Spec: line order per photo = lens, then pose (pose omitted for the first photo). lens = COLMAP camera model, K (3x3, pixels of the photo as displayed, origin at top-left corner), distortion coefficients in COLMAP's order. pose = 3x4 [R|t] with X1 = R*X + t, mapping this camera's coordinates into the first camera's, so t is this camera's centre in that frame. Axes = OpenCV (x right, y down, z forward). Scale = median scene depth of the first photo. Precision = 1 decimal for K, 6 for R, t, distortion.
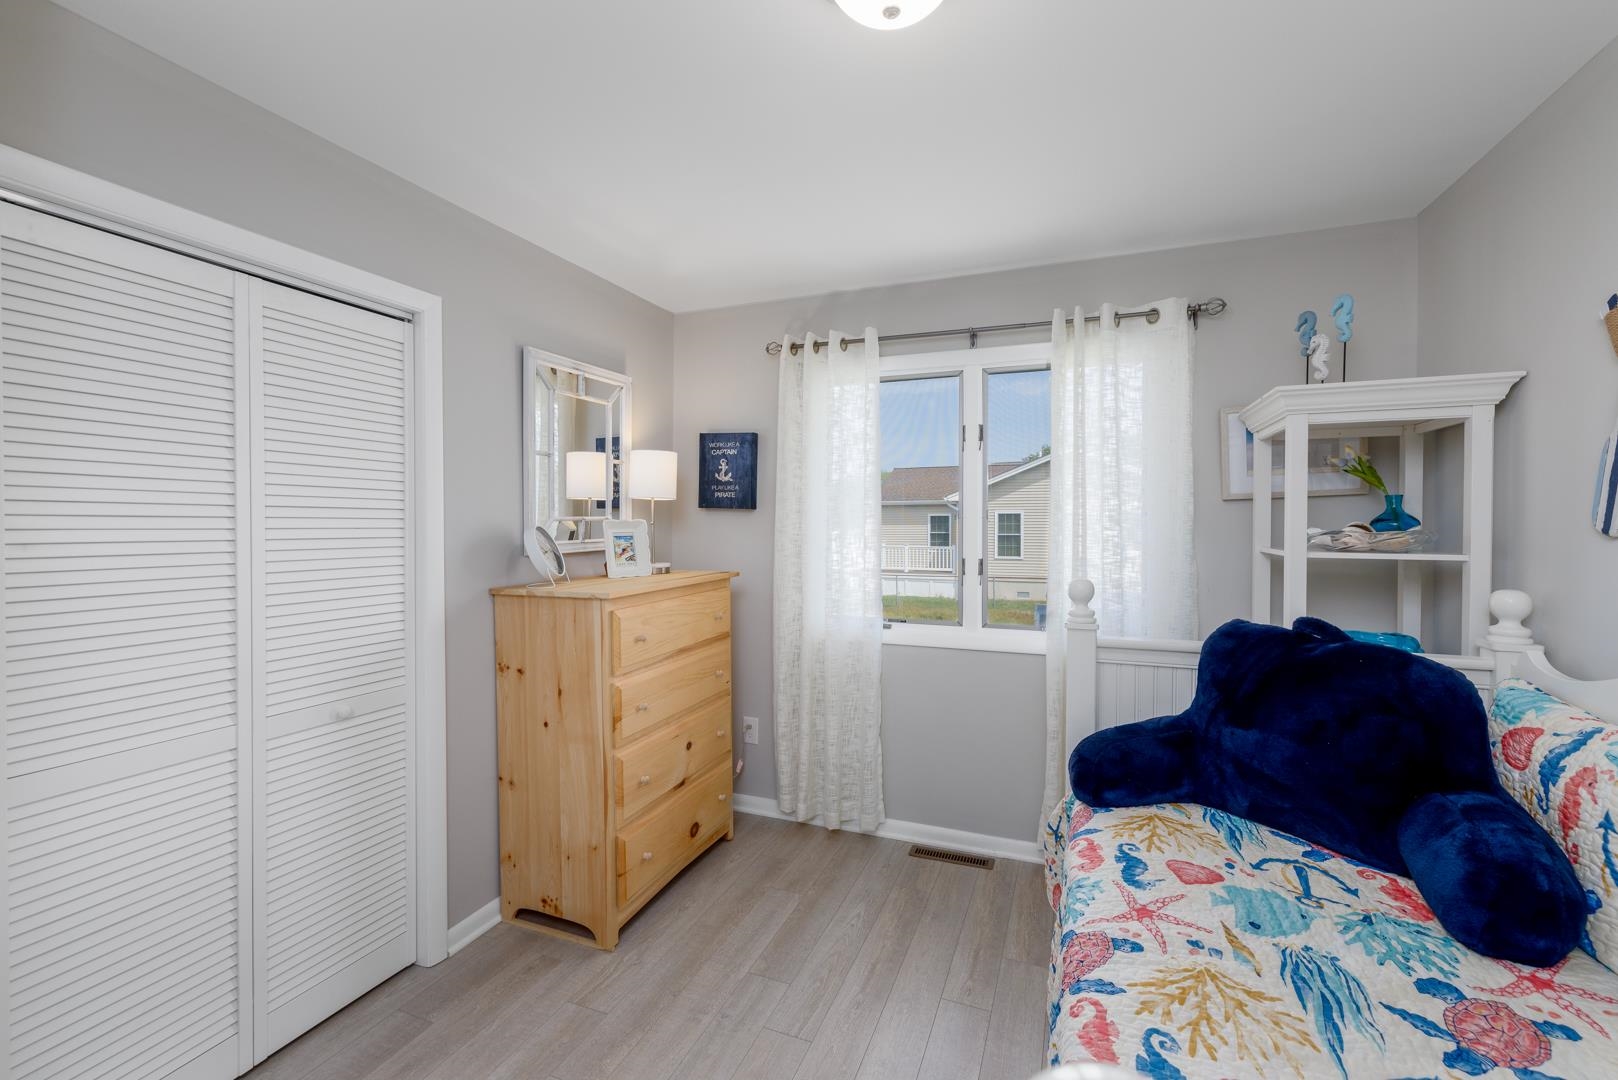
lens RADIAL K [[681.4, 0, 807.2], [0, 681.4, 531.5], [0, 0, 1]] dist [0.000282, -0.000152]
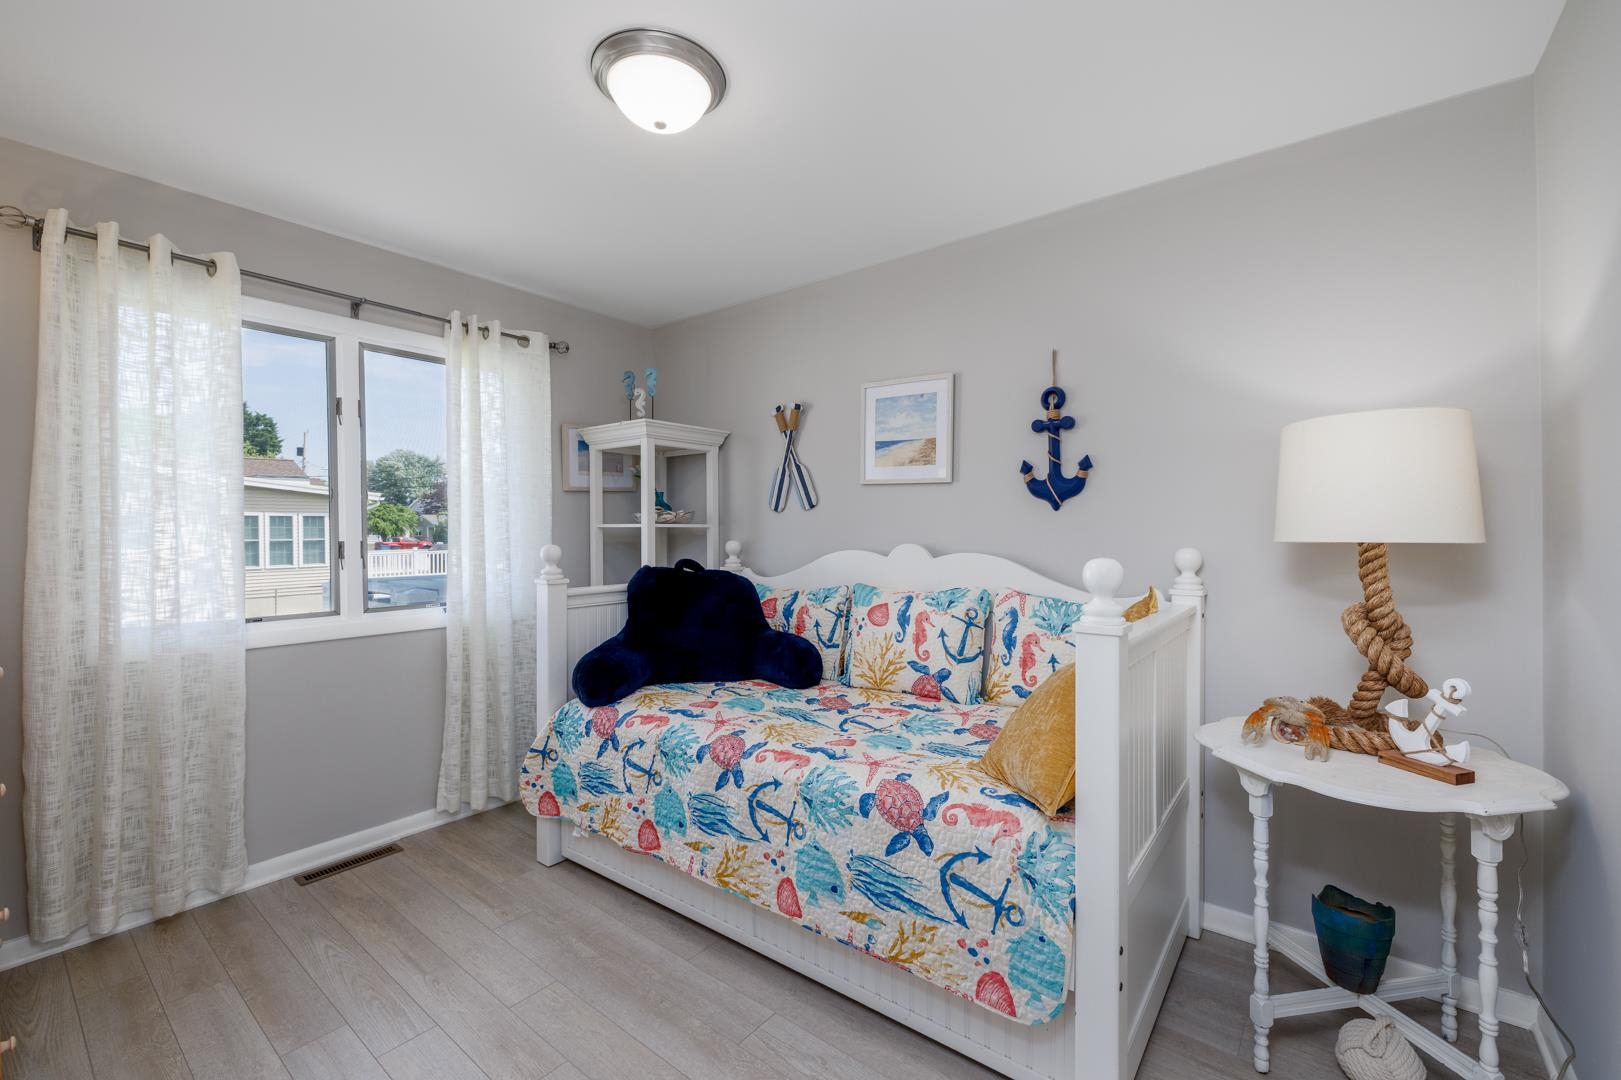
lens RADIAL K [[682.6, 0, 808.7], [0, 682.6, 531.5], [0, 0, 1]] dist [0.000282, -0.000152]
pose [[0.281604, -0.005889, 0.959513, -0.594144], [0.017426, 0.999848, 0.001022, 0.044347], [-0.959372, 0.016433, 0.281664, 0.161664]]
